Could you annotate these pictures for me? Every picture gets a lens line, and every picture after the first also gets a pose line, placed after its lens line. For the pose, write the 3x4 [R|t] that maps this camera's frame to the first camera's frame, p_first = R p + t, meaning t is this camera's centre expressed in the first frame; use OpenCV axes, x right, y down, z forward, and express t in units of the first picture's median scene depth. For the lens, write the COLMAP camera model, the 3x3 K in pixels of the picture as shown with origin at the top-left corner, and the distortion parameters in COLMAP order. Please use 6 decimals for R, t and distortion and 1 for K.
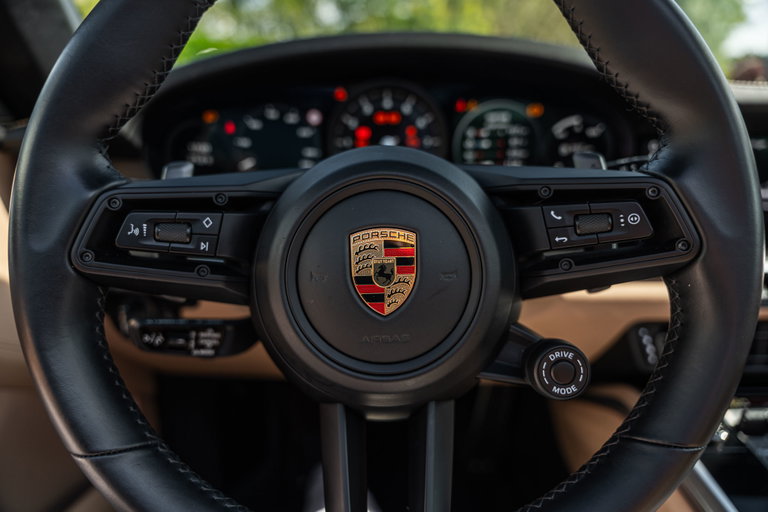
lens RADIAL K [[507.7, 0, 377.3], [0, 507.7, 253.7], [0, 0, 1]] dist [0.001218, -0.016250]
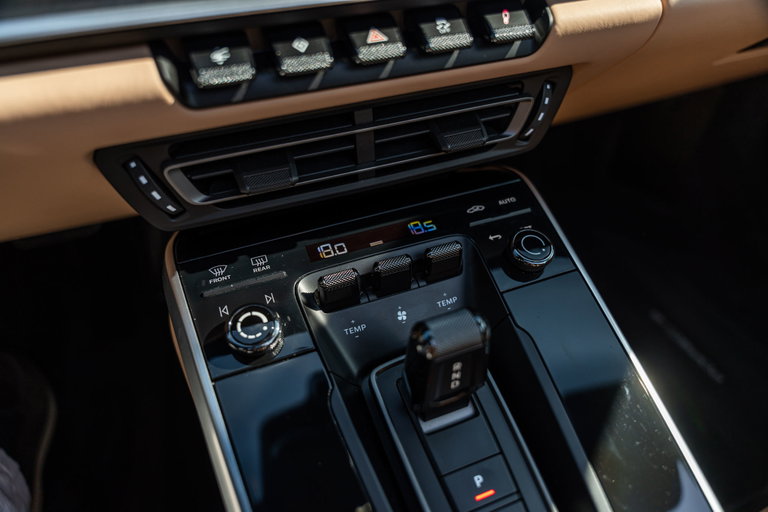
lens RADIAL K [[511.0, 0, 384.1], [0, 511.0, 259.2], [0, 0, 1]] dist [-0.007881, 0.001248]
pose [[0.924312, -0.252370, 0.286280, 0.972563], [0.083590, 0.865800, 0.493360, 0.020206], [-0.372370, -0.432089, 0.821365, 0.766233]]
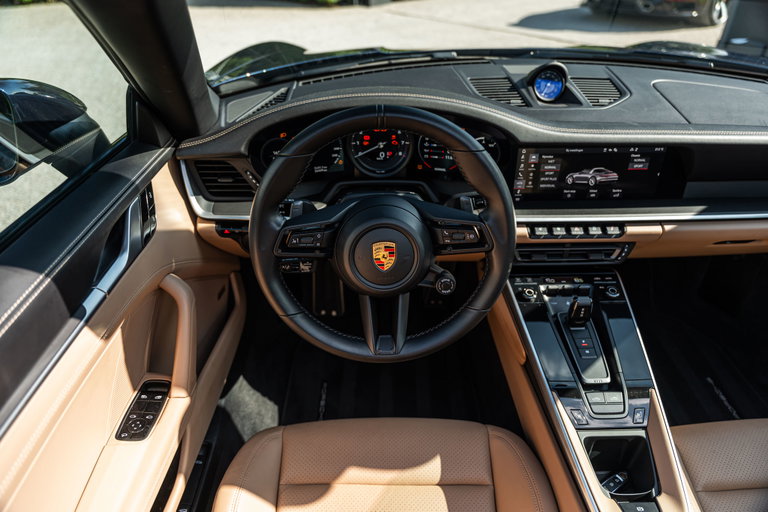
lens RADIAL K [[507.7, 0, 381.9], [0, 507.7, 259.3], [0, 0, 1]] dist [0.001218, -0.016250]
pose [[0.998834, -0.014863, 0.045932, -0.114263], [-0.001082, 0.944303, 0.329077, -0.765810], [-0.048264, -0.328743, 0.943185, -1.479577]]
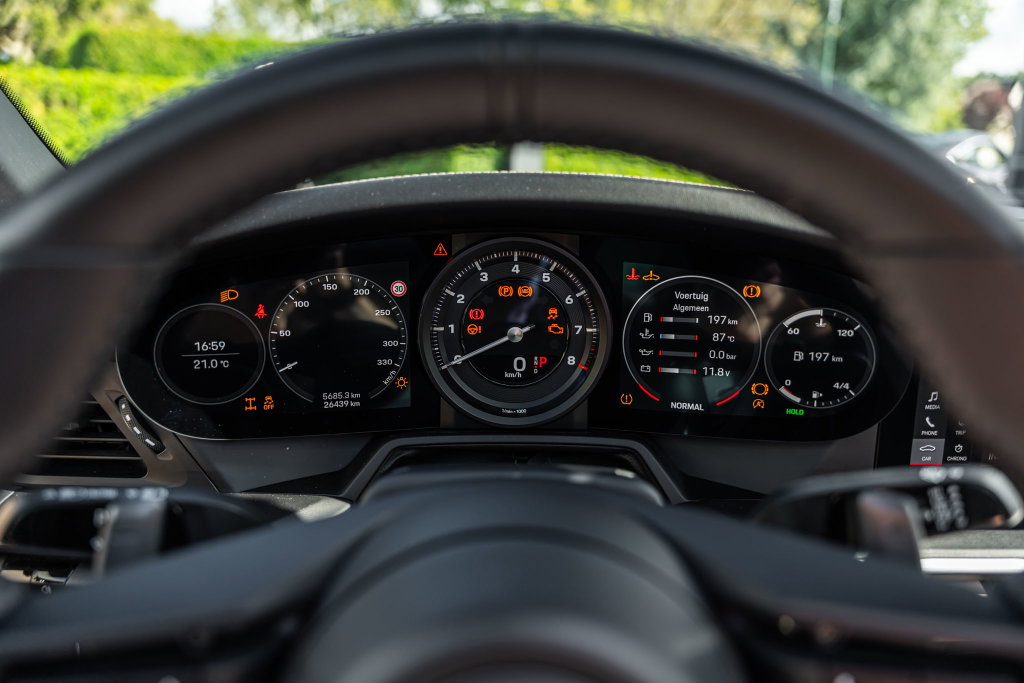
lens RADIAL K [[676.9, 0, 510.3], [0, 676.9, 337.5], [0, 0, 1]] dist [0.001218, -0.016250]
pose [[0.999613, 0.011523, 0.025314, -0.012700], [-0.011750, 0.999892, 0.008826, -0.394733], [-0.025209, -0.009120, 0.999641, 0.299715]]
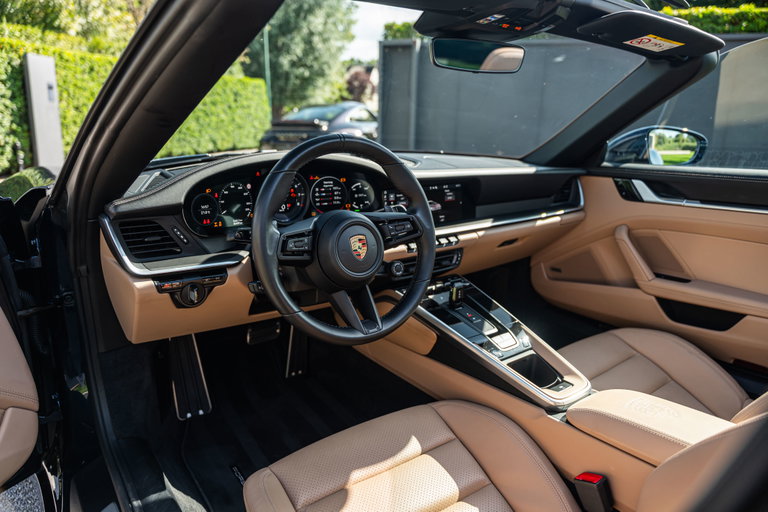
lens RADIAL K [[511.0, 0, 382.9], [0, 511.0, 258.6], [0, 0, 1]] dist [-0.007881, 0.001248]
pose [[0.790068, -0.137830, 0.597323, -1.753408], [0.122908, 0.990226, 0.065923, -0.090236], [-0.600571, 0.021332, 0.799287, -1.738417]]
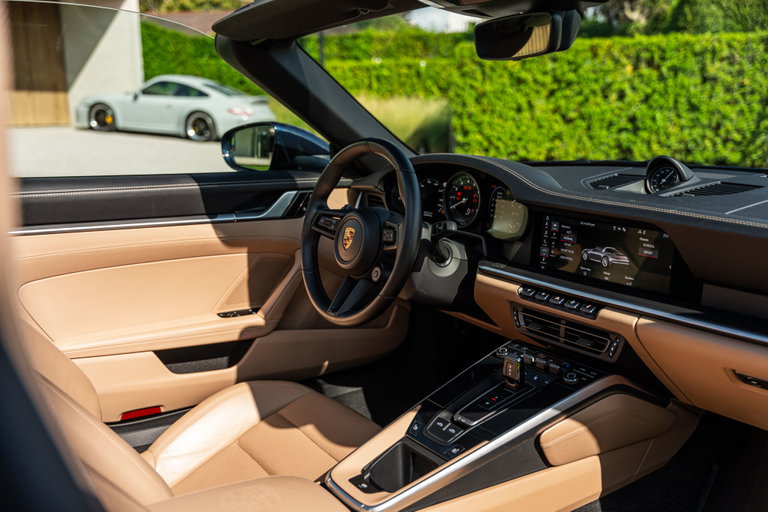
lens RADIAL K [[697.1, 0, 380.9], [0, 697.1, 257.9], [0, 0, 1]] dist [-0.009864, 0.000000]
pose [[0.592160, 0.176674, -0.786214, 3.871831], [-0.194648, 0.978138, 0.073198, -0.226796], [0.781959, 0.109690, 0.613603, -1.859831]]
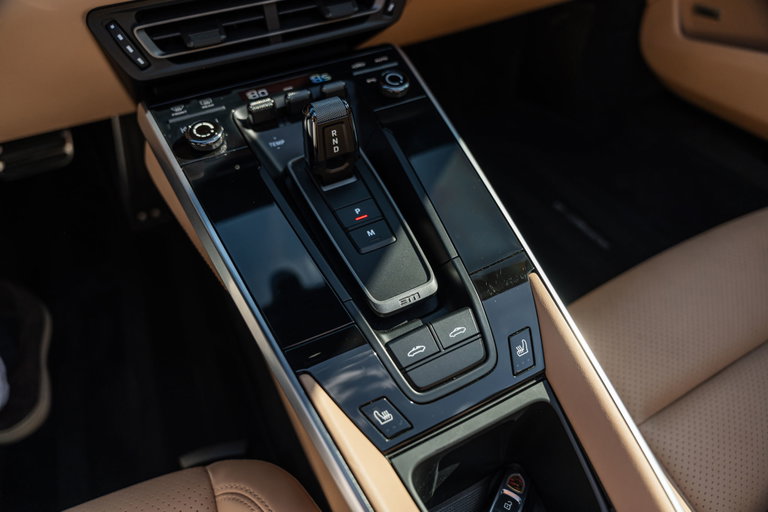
lens RADIAL K [[511.0, 0, 384.7], [0, 511.0, 258.9], [0, 0, 1]] dist [-0.007881, 0.001248]
pose [[0.878057, -0.344990, 0.331660, 0.847918], [0.128698, 0.837739, 0.530688, 0.162040], [-0.460927, -0.423290, 0.779982, 0.147098]]
